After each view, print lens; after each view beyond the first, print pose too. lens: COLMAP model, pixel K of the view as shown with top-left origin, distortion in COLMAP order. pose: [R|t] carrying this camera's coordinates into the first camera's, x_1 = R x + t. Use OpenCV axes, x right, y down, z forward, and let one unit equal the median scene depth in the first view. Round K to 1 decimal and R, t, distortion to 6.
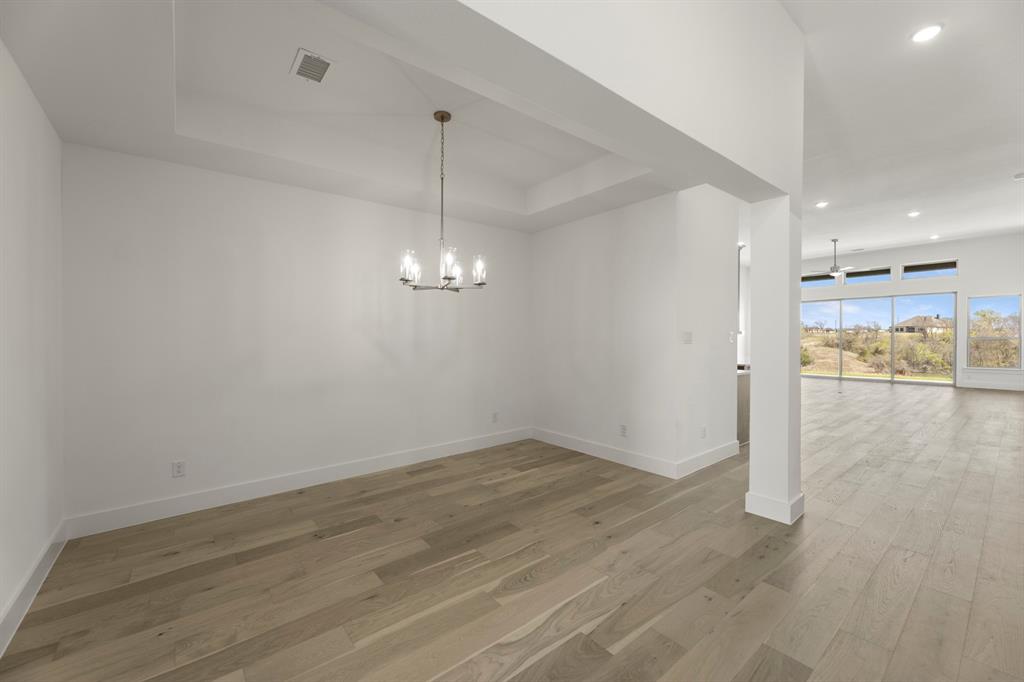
lens RADIAL K [[404.4, 0, 523.3], [0, 404.4, 341.3], [0, 0, 1]] dist [0.008579, -0.000050]
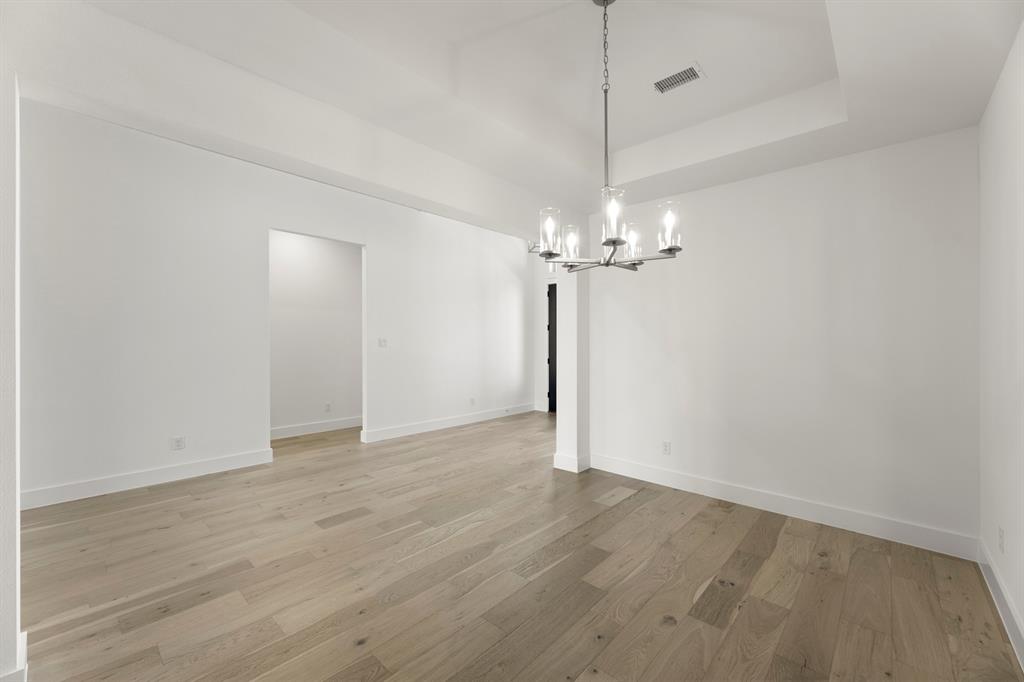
lens RADIAL K [[409.0, 0, 517.5], [0, 409.0, 338.4], [0, 0, 1]] dist [0.000463, 0.000005]
pose [[-0.988697, 0.007862, -0.149720, 0.040565], [0.007145, 0.999960, 0.005326, -0.028326], [0.149756, 0.004196, -0.988714, 1.907503]]
